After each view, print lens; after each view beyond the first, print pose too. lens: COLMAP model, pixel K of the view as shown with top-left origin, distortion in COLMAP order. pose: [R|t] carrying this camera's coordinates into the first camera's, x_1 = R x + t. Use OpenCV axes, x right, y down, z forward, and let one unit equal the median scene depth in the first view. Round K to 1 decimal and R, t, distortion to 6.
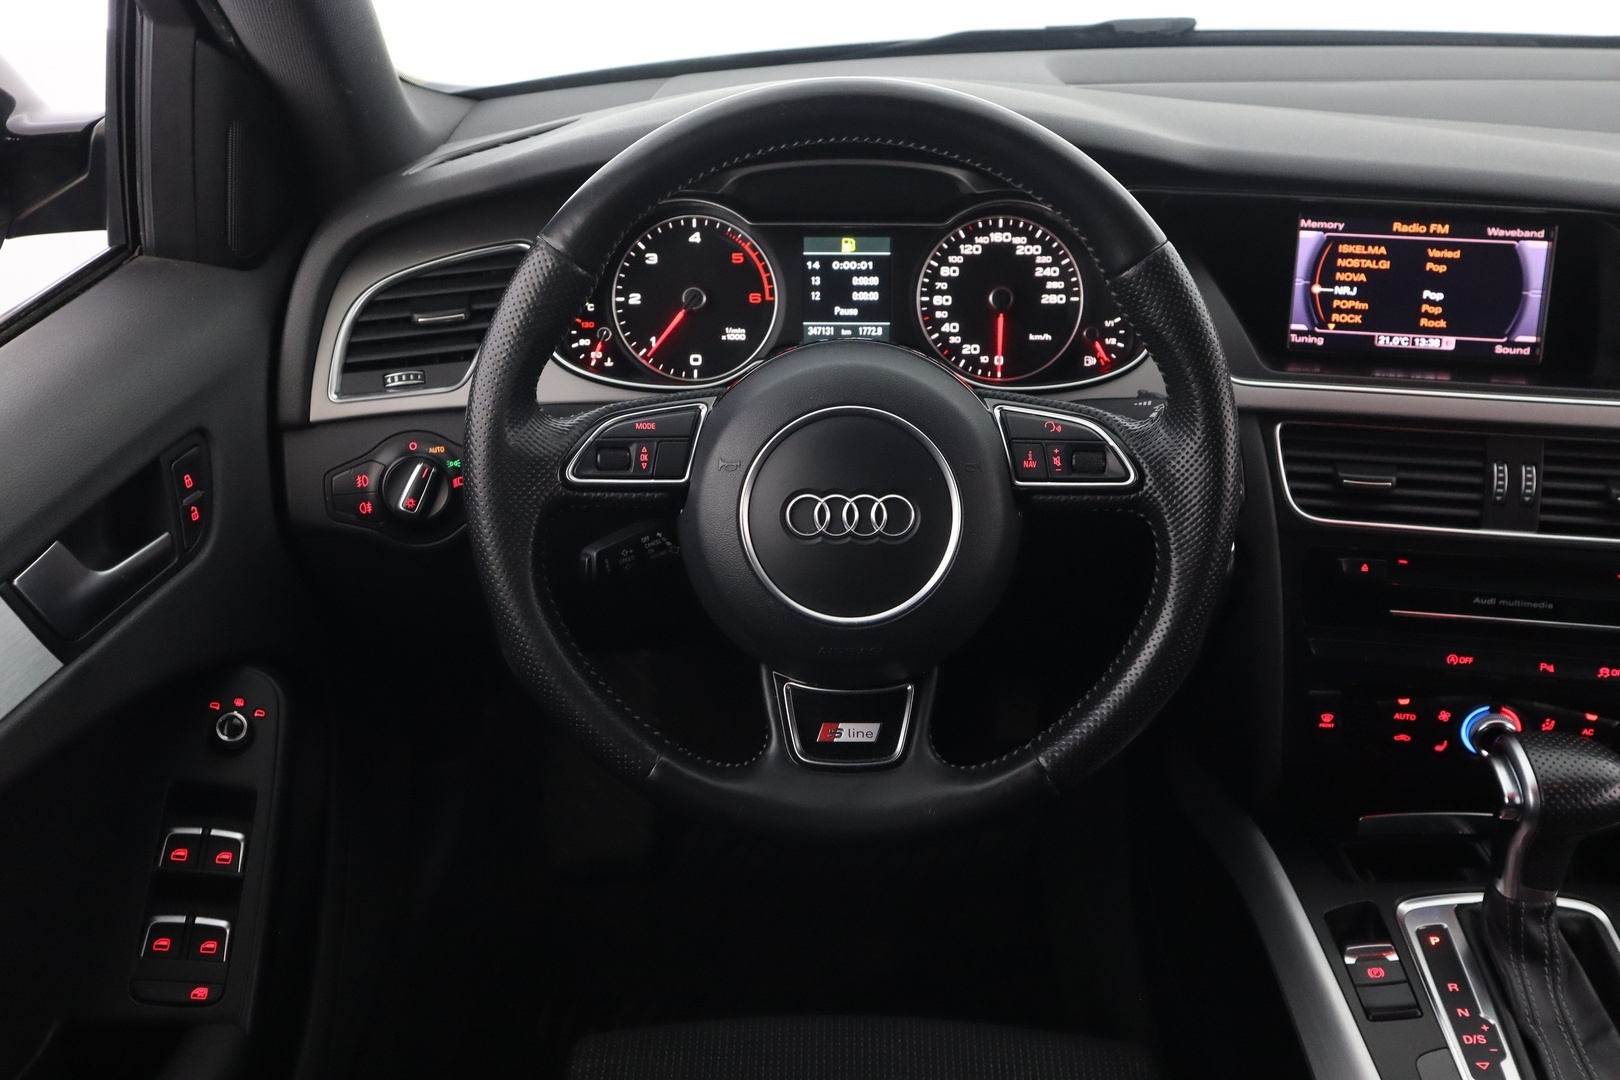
lens RADIAL K [[1595.9, 0, 818.3], [0, 1595.9, 538.3], [0, 0, 1]] dist [-0.013154, 0.000000]
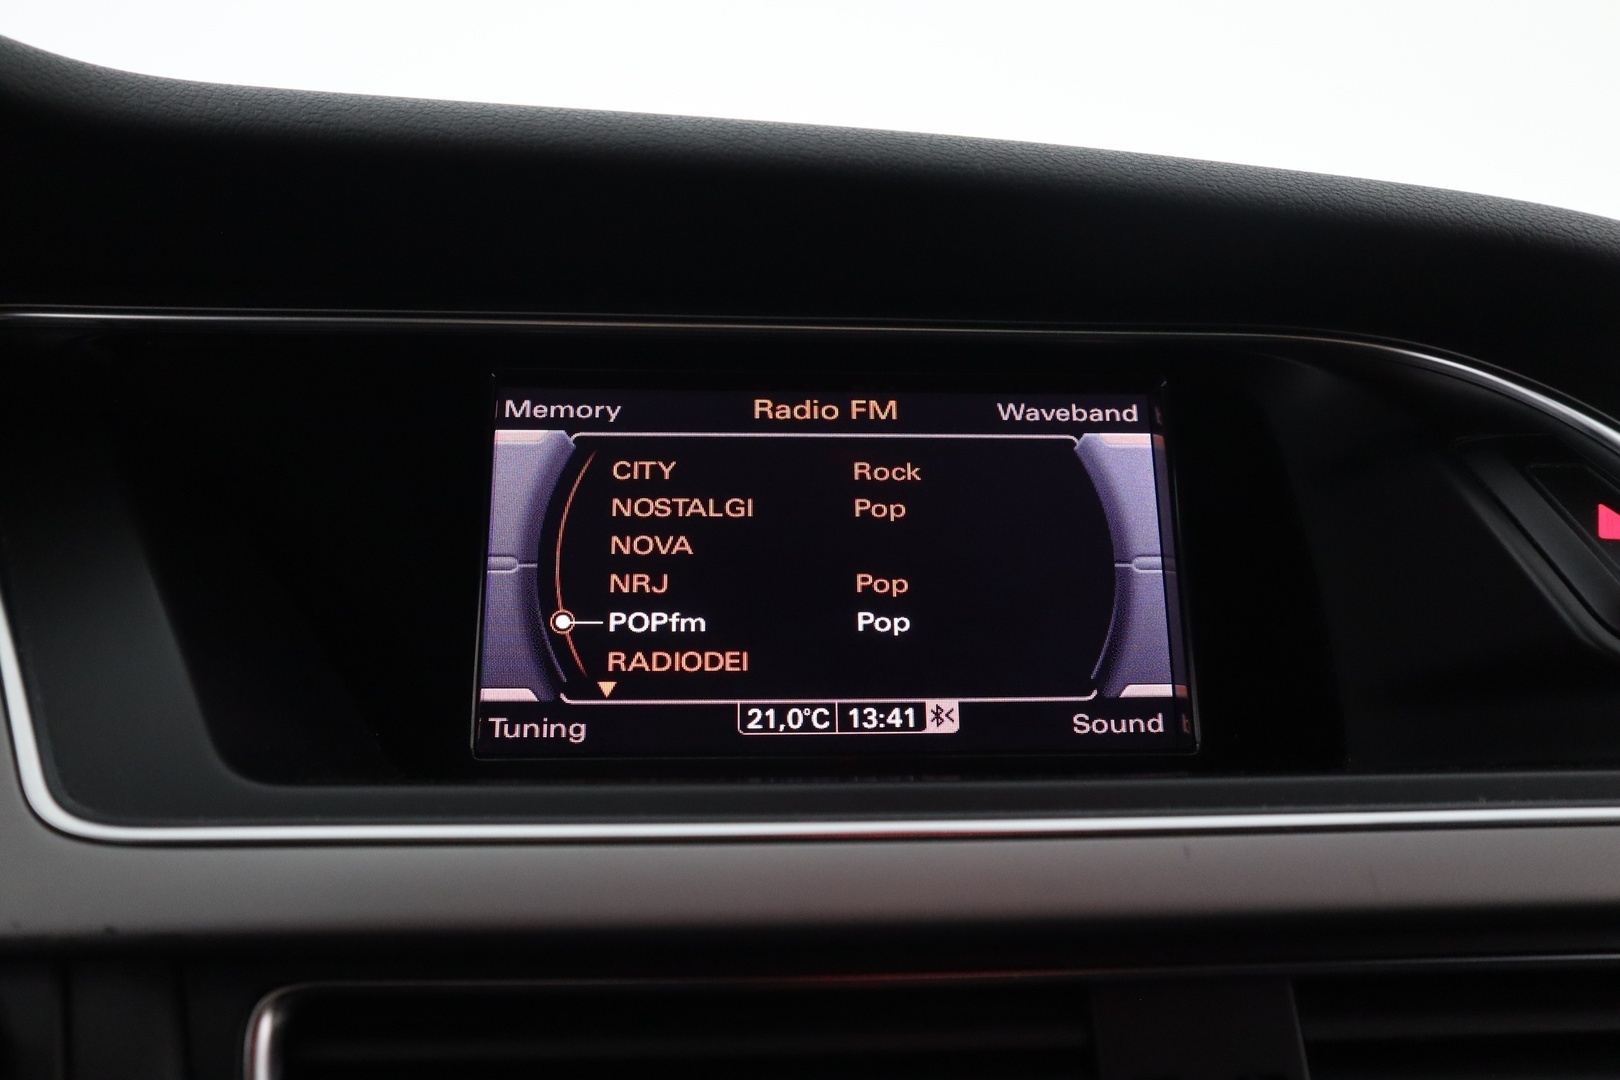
lens RADIAL K [[1319.2, 0, 811.7], [0, 1319.2, 548.8], [0, 0, 1]] dist [-0.070695, 0.072846]
pose [[0.973032, -0.007469, 0.230549, 0.301485], [0.099858, 0.914608, -0.391818, -0.046582], [-0.207936, 0.404274, 0.890688, 0.734306]]
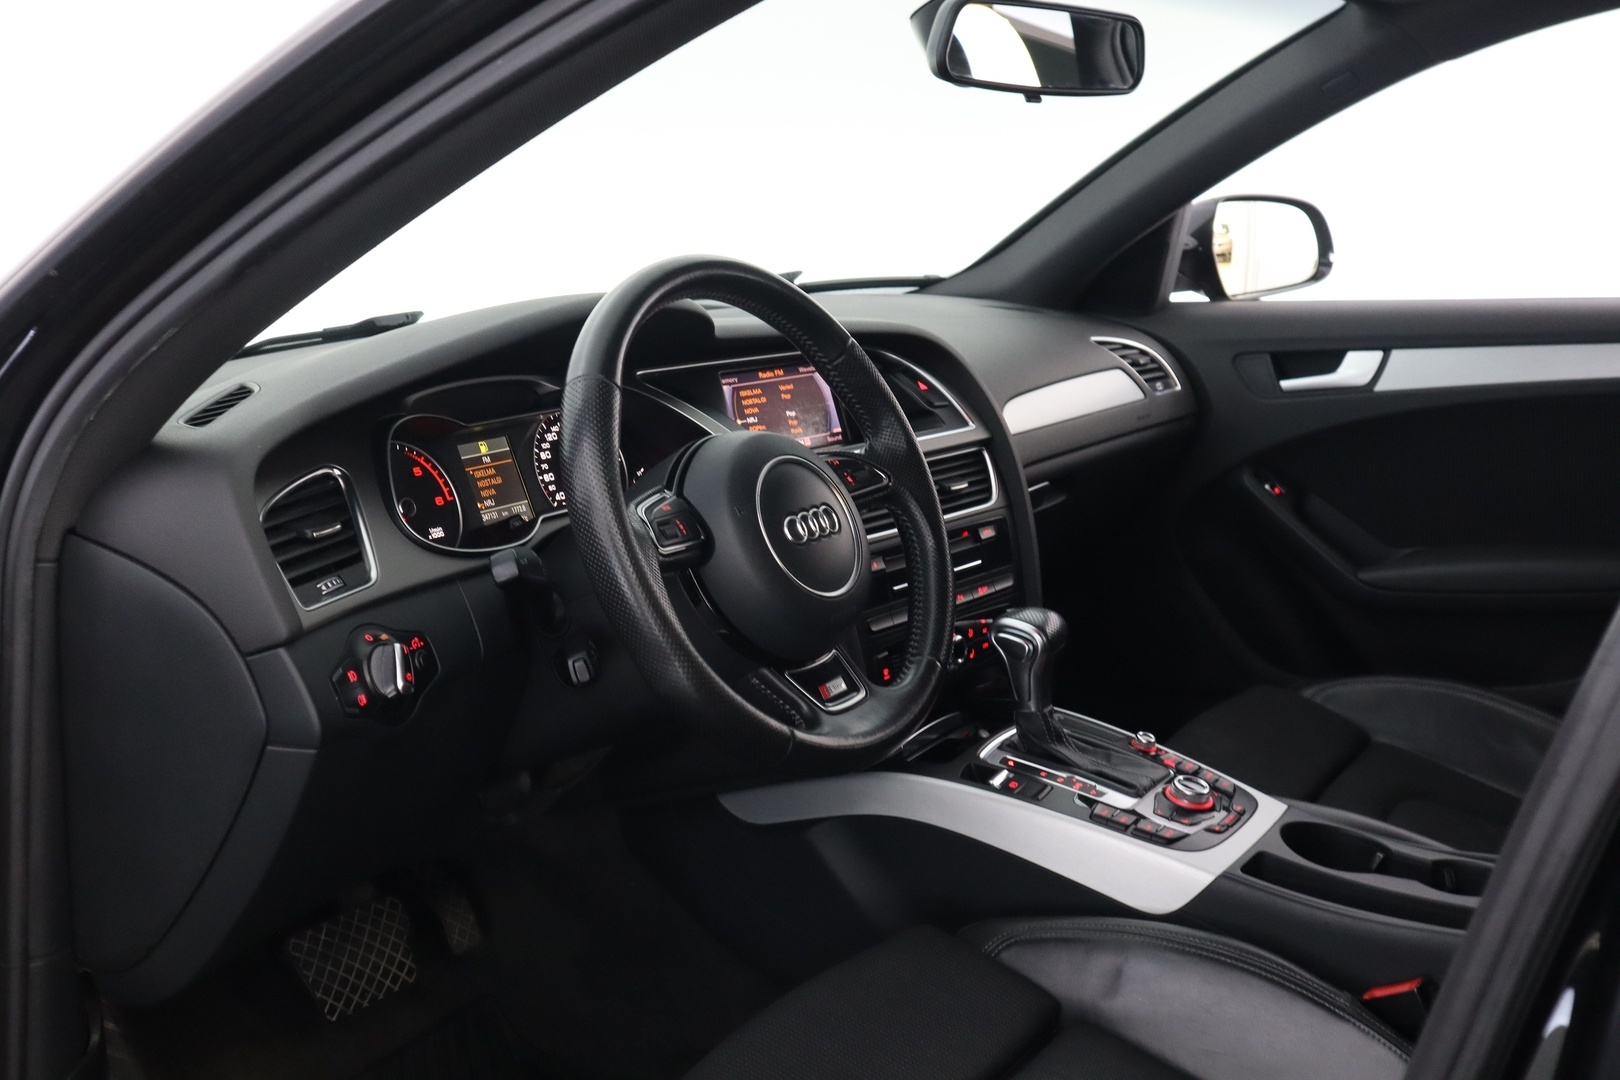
lens RADIAL K [[1656.6, 0, 818.7], [0, 1656.6, 534.1], [0, 0, 1]] dist [-0.017714, 0.000000]
pose [[0.540494, -0.183748, 0.821037, -0.926264], [0.411723, 0.908794, -0.067652, 0.071805], [-0.733723, 0.374606, 0.566852, 0.116456]]
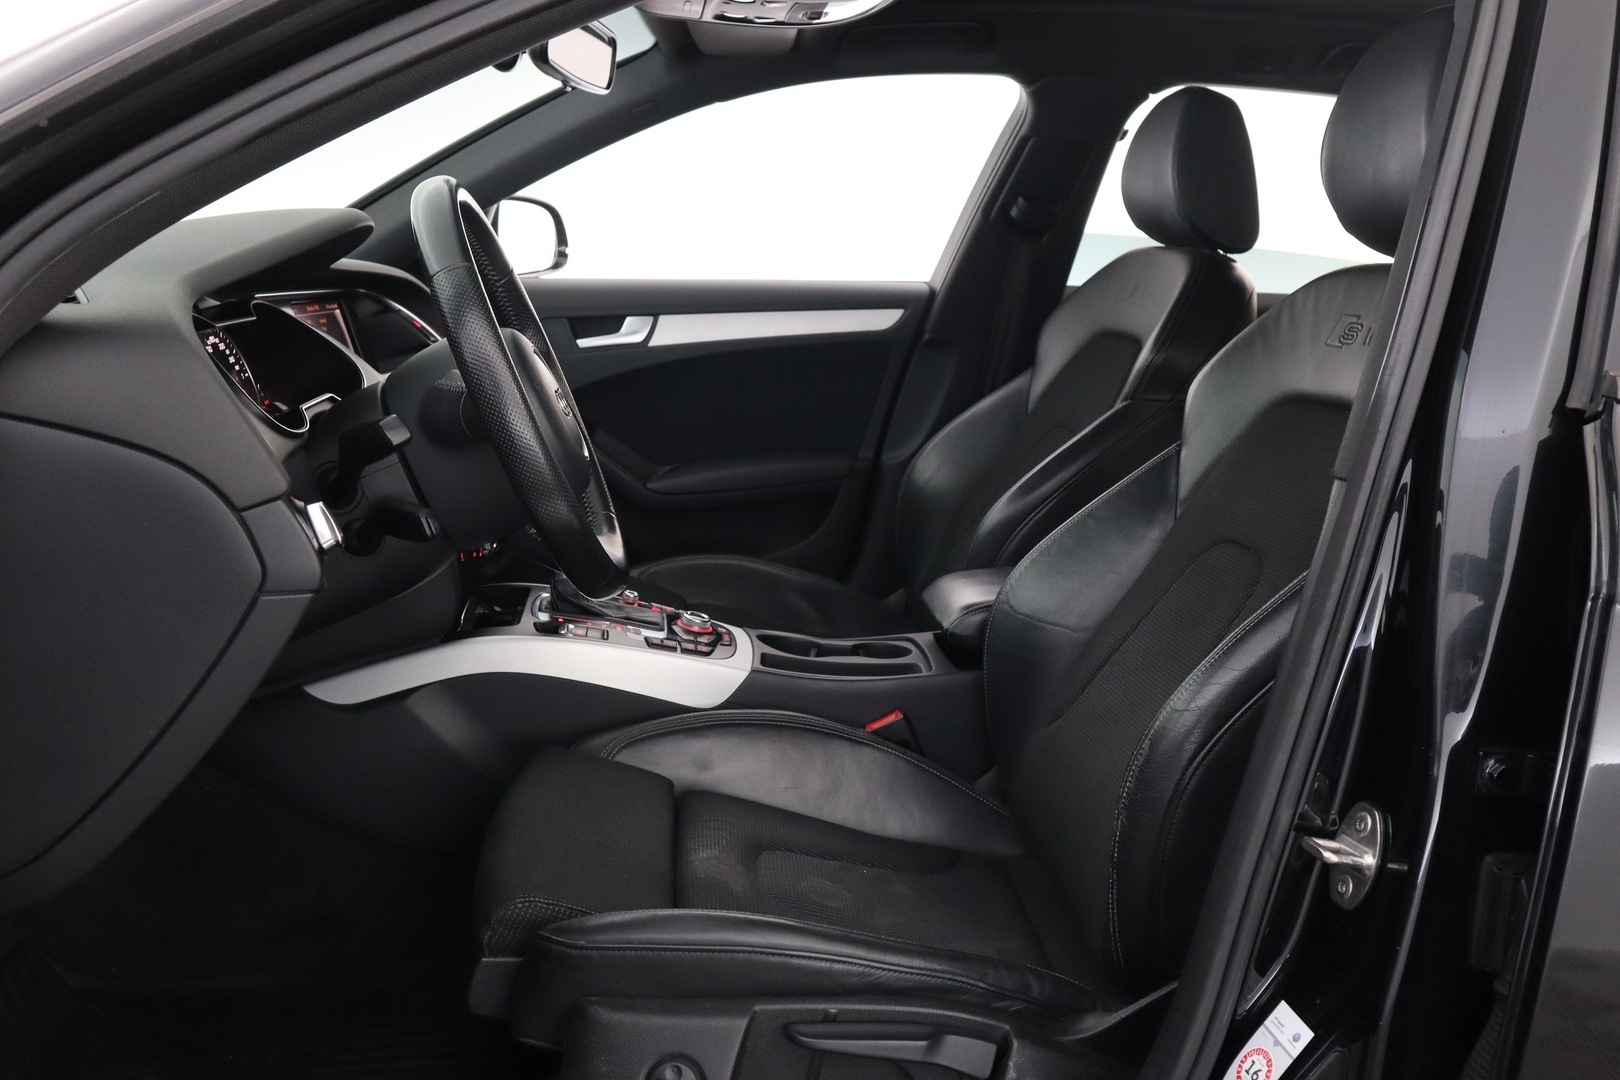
lens RADIAL K [[1439.6, 0, 803.6], [0, 1439.6, 541.4], [0, 0, 1]] dist [-0.015007, -0.009955]
pose [[-0.124771, -0.202868, 0.971224, -1.233429], [0.428842, 0.871691, 0.237170, -0.113999], [-0.894721, 0.446094, -0.021763, 0.662861]]
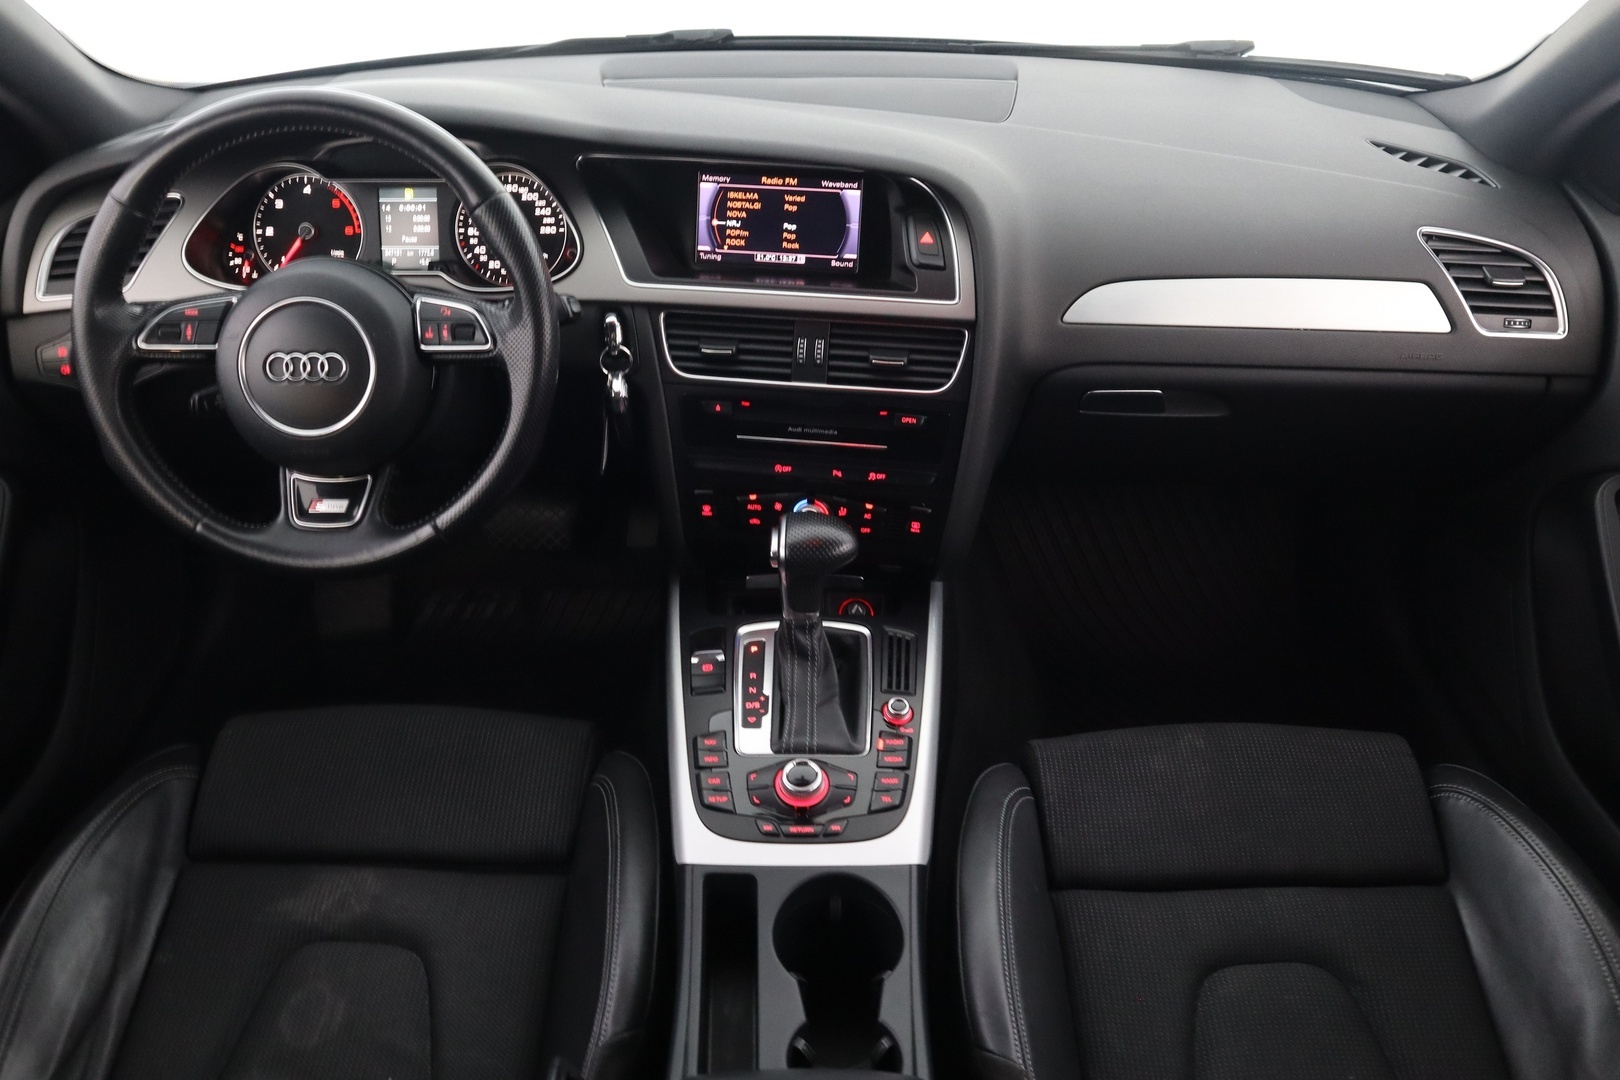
lens RADIAL K [[1319.2, 0, 803.6], [0, 1319.2, 537.8], [0, 0, 1]] dist [-0.070695, 0.072846]
pose [[0.999956, -0.000854, 0.009320, 0.384537], [0.000130, 0.996996, 0.077449, 0.041699], [-0.009358, -0.077445, 0.996953, -0.244510]]
